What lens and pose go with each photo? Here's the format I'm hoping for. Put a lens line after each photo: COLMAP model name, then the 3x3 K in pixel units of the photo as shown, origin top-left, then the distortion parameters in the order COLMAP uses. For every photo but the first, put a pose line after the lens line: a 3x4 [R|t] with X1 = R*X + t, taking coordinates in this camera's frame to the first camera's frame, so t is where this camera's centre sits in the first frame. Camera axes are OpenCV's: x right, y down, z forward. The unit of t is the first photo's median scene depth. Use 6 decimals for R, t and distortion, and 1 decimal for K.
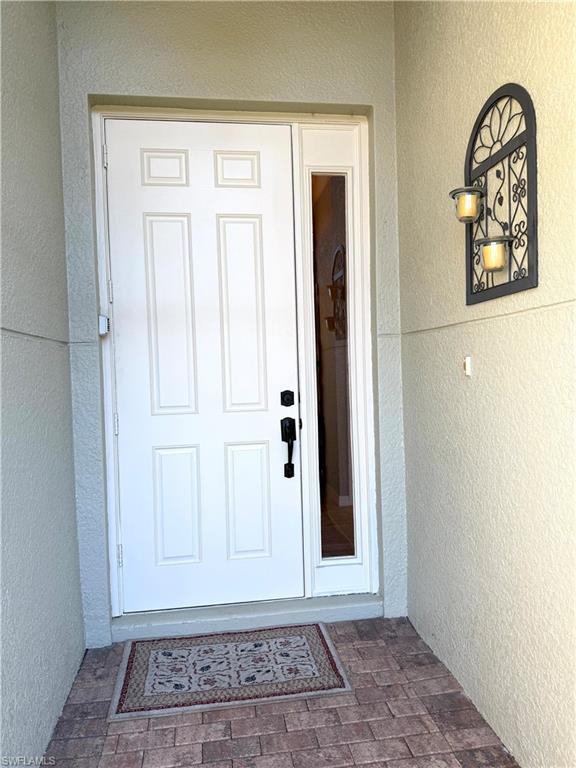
lens RADIAL K [[543.5, 0, 288.1], [0, 543.5, 384.7], [0, 0, 1]] dist [0.033718, -0.029232]
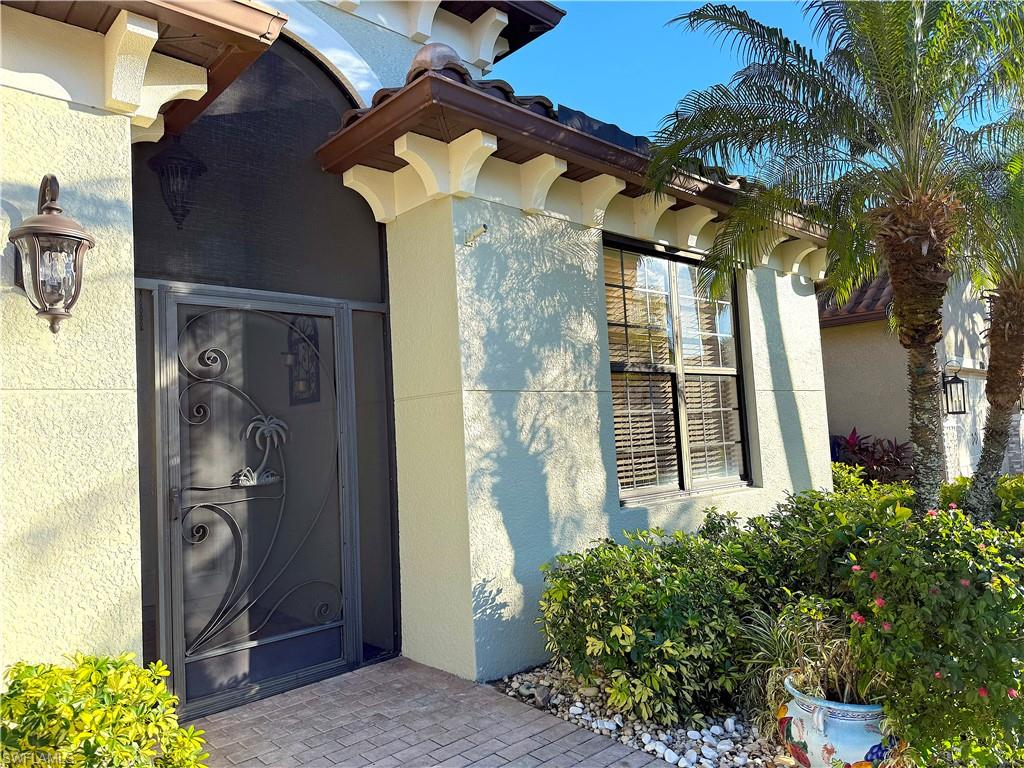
lens RADIAL K [[724.7, 0, 511.7], [0, 724.7, 383.4], [0, 0, 1]] dist [0.033718, -0.029232]
pose [[0.818104, 0.026848, 0.574444, -0.579575], [0.042249, 0.993404, -0.106598, 0.098123], [-0.573517, 0.111478, 0.811573, -1.759080]]
